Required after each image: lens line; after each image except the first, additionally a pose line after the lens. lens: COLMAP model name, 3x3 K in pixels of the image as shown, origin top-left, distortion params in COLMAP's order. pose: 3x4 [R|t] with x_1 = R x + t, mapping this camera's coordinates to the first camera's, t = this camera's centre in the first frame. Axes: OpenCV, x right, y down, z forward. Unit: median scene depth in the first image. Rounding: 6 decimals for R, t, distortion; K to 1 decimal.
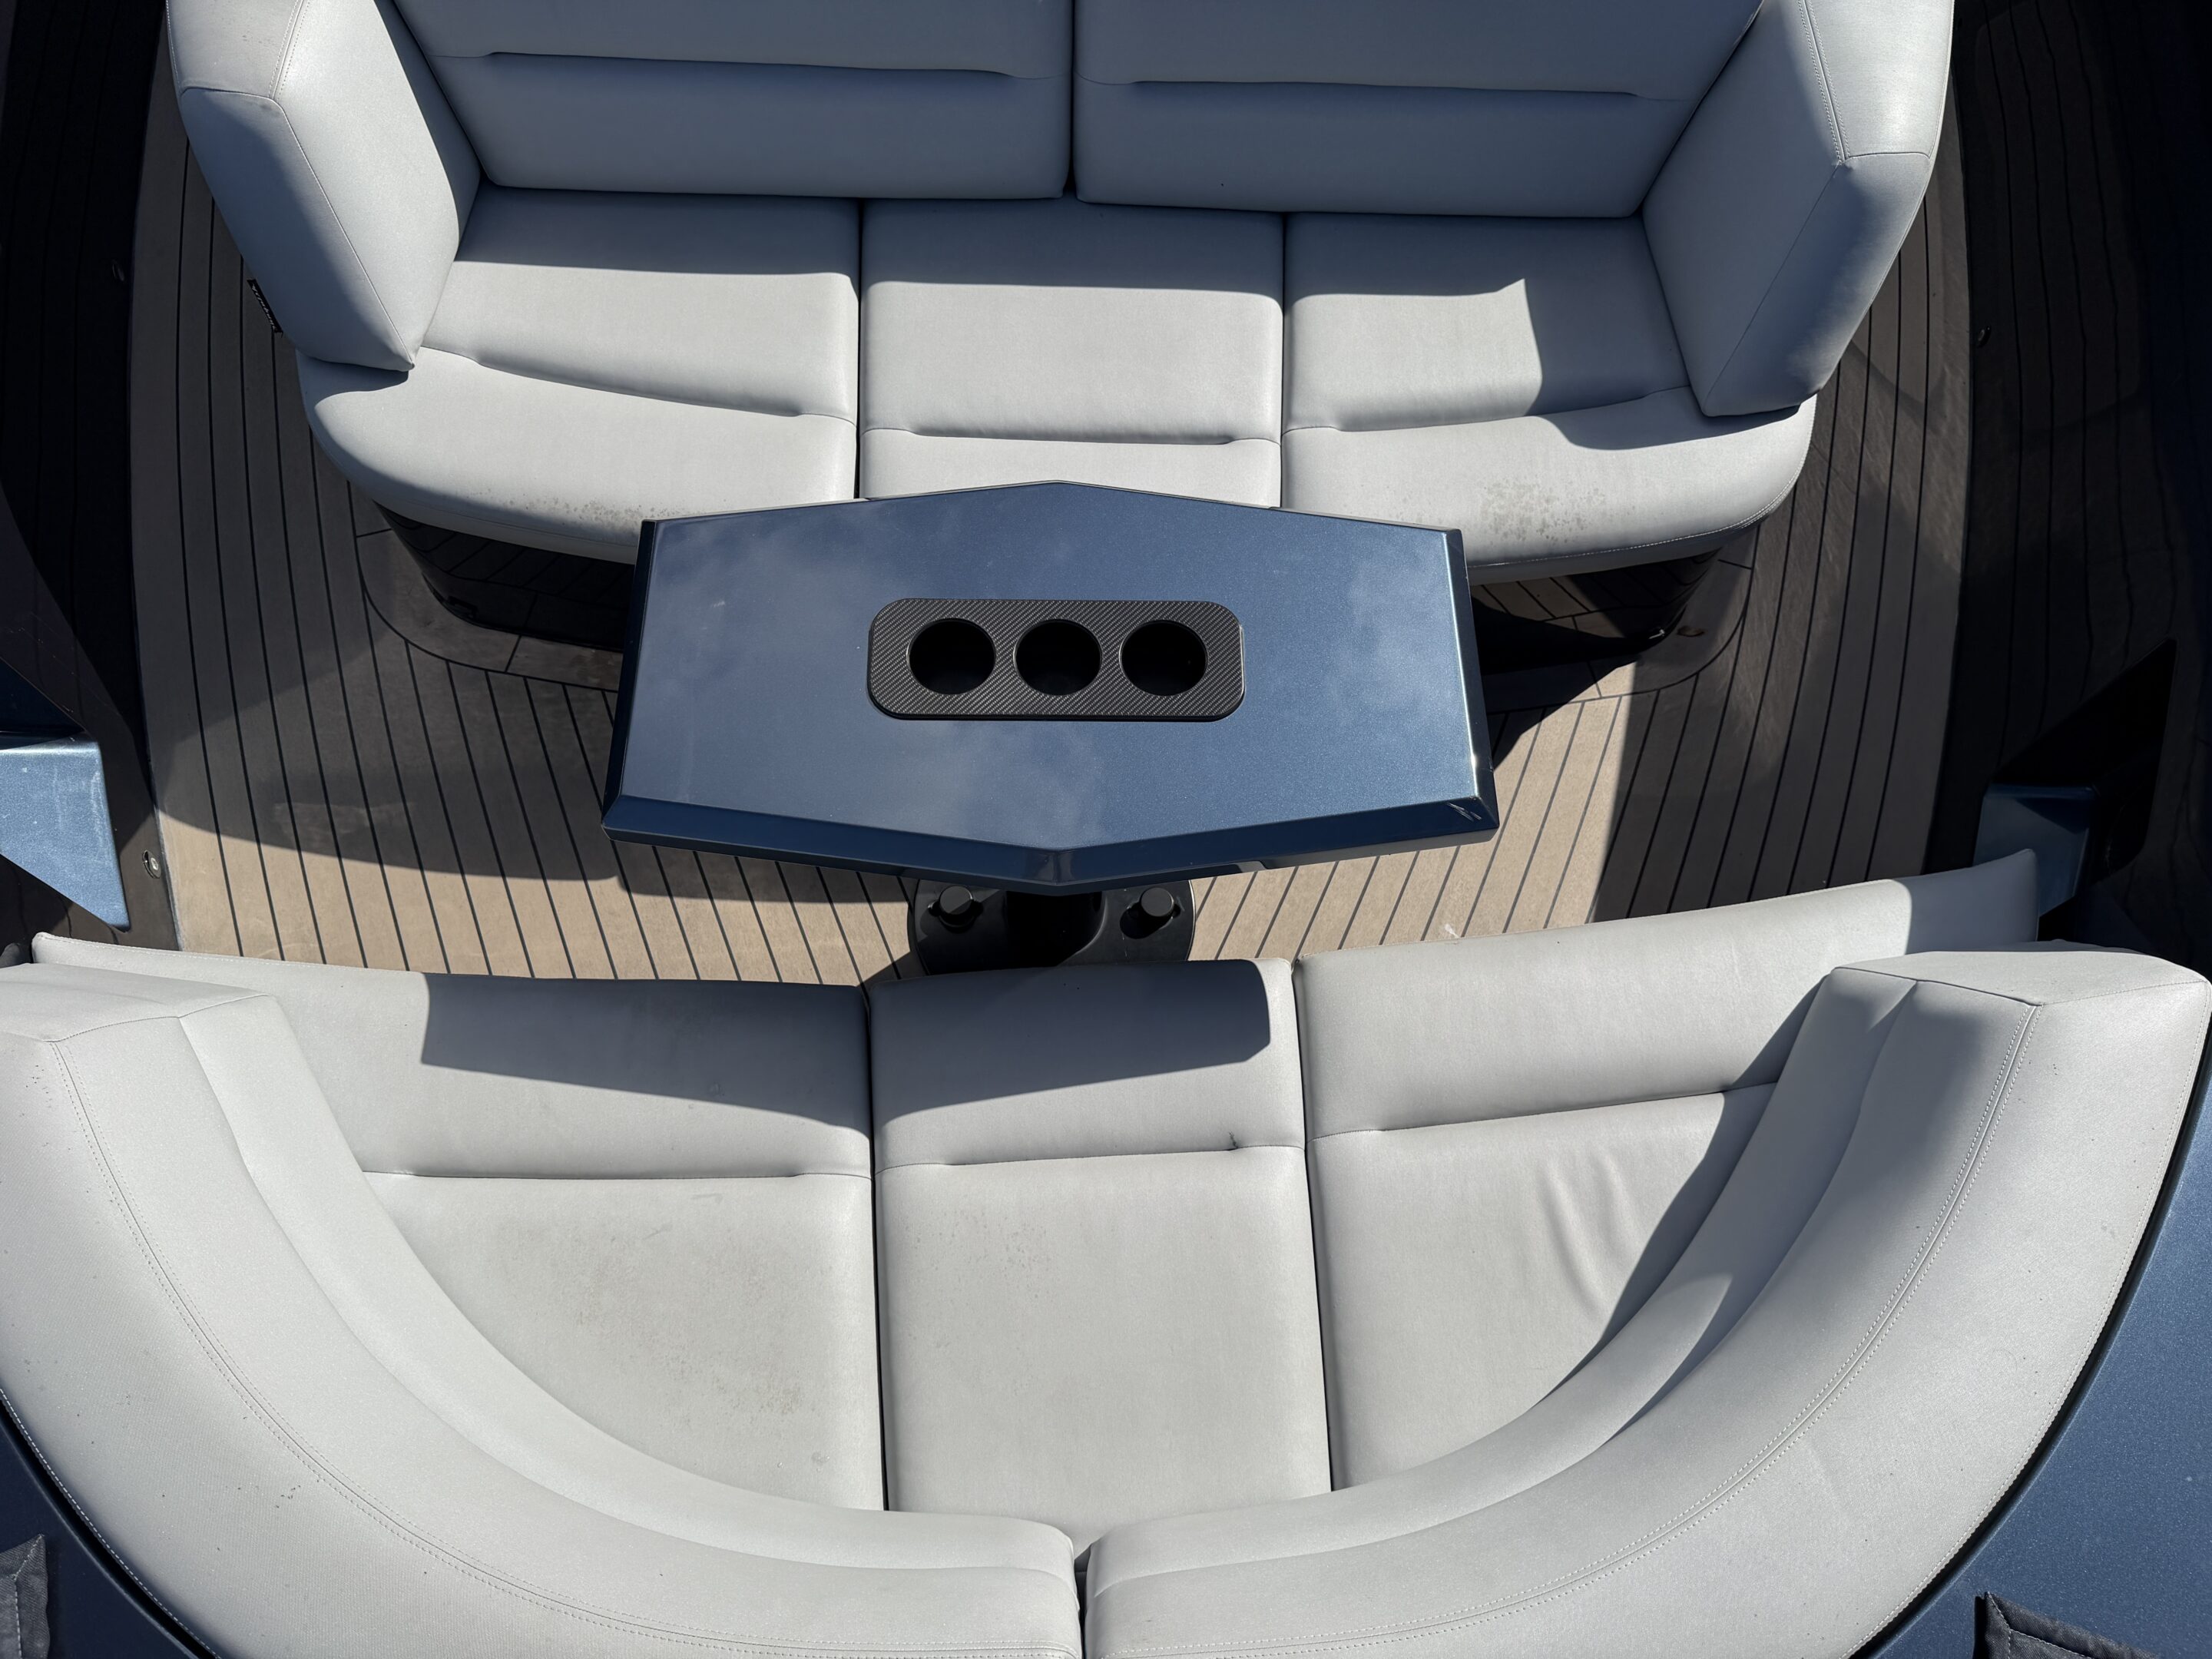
lens RADIAL K [[1559.5, 0, 1123.5], [0, 1559.5, 831.0], [0, 0, 1]] dist [0.052539, -0.084992]
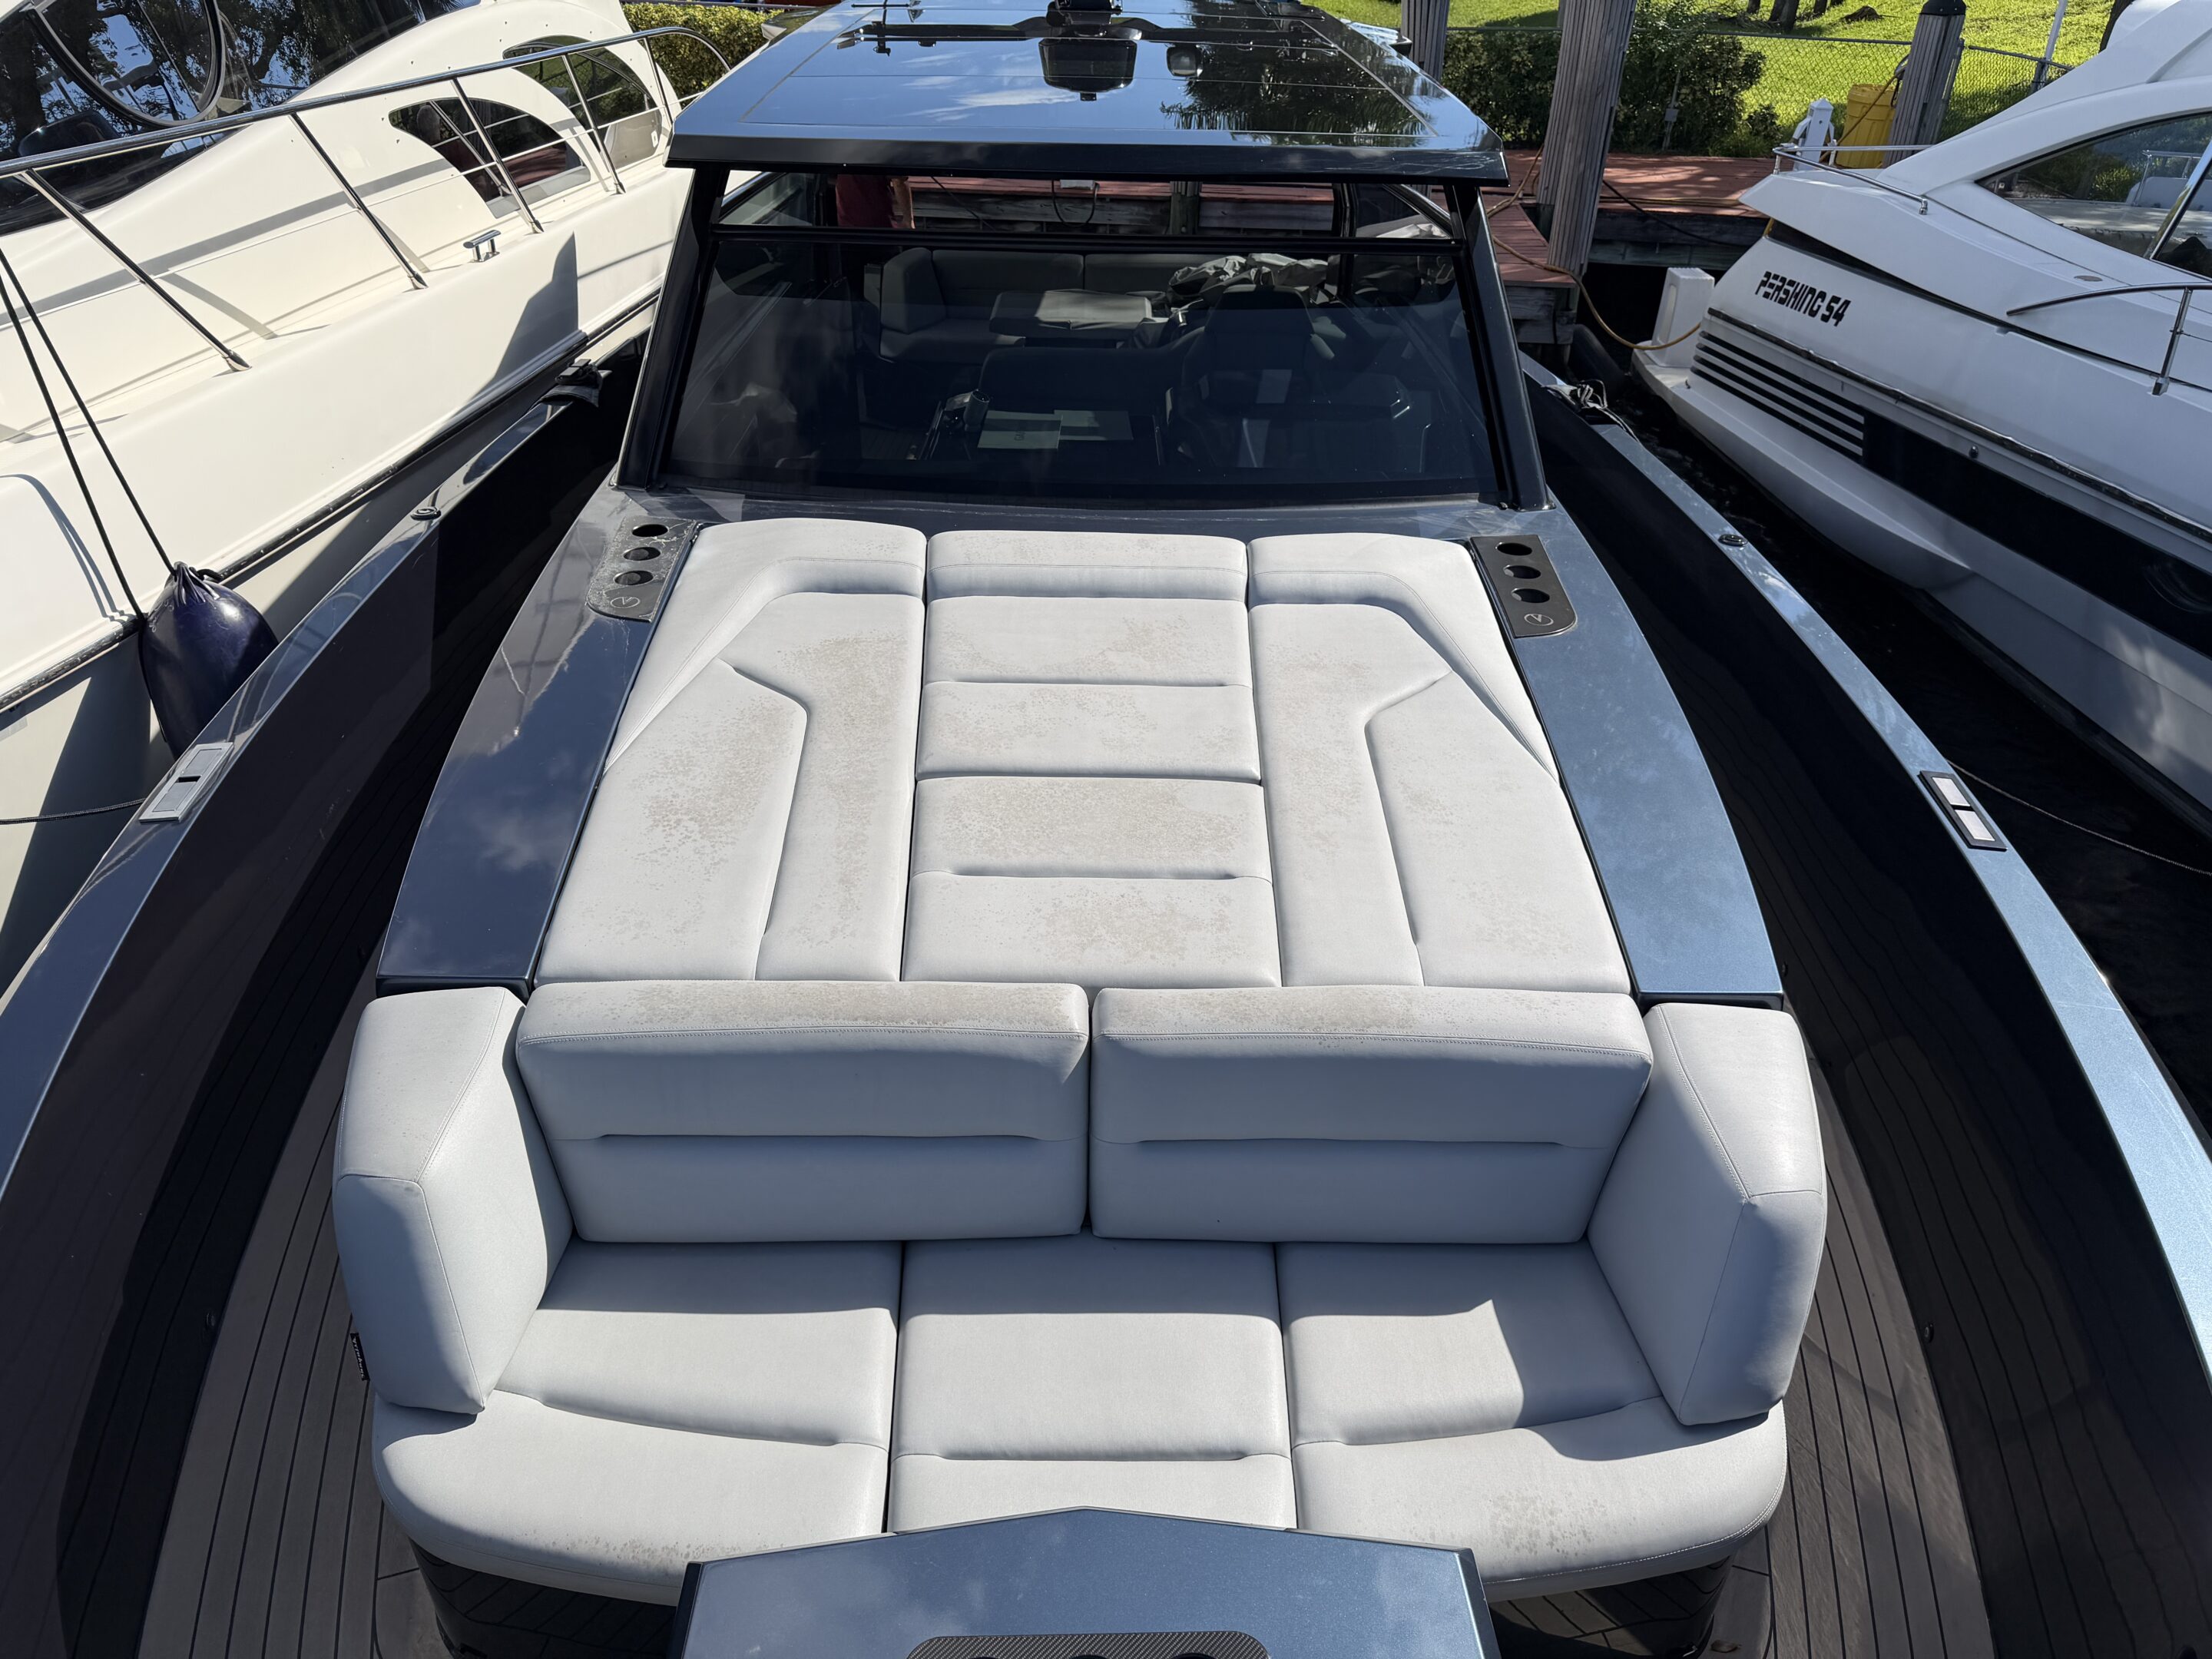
lens RADIAL K [[1559.5, 0, 1123.5], [0, 1559.5, 831.0], [0, 0, 1]] dist [0.052539, -0.084992]
pose [[0.999658, -0.024375, 0.009483, -0.012163], [0.025434, 0.821397, -0.569790, 0.004844], [0.006099, 0.569836, 0.821736, -0.112089]]
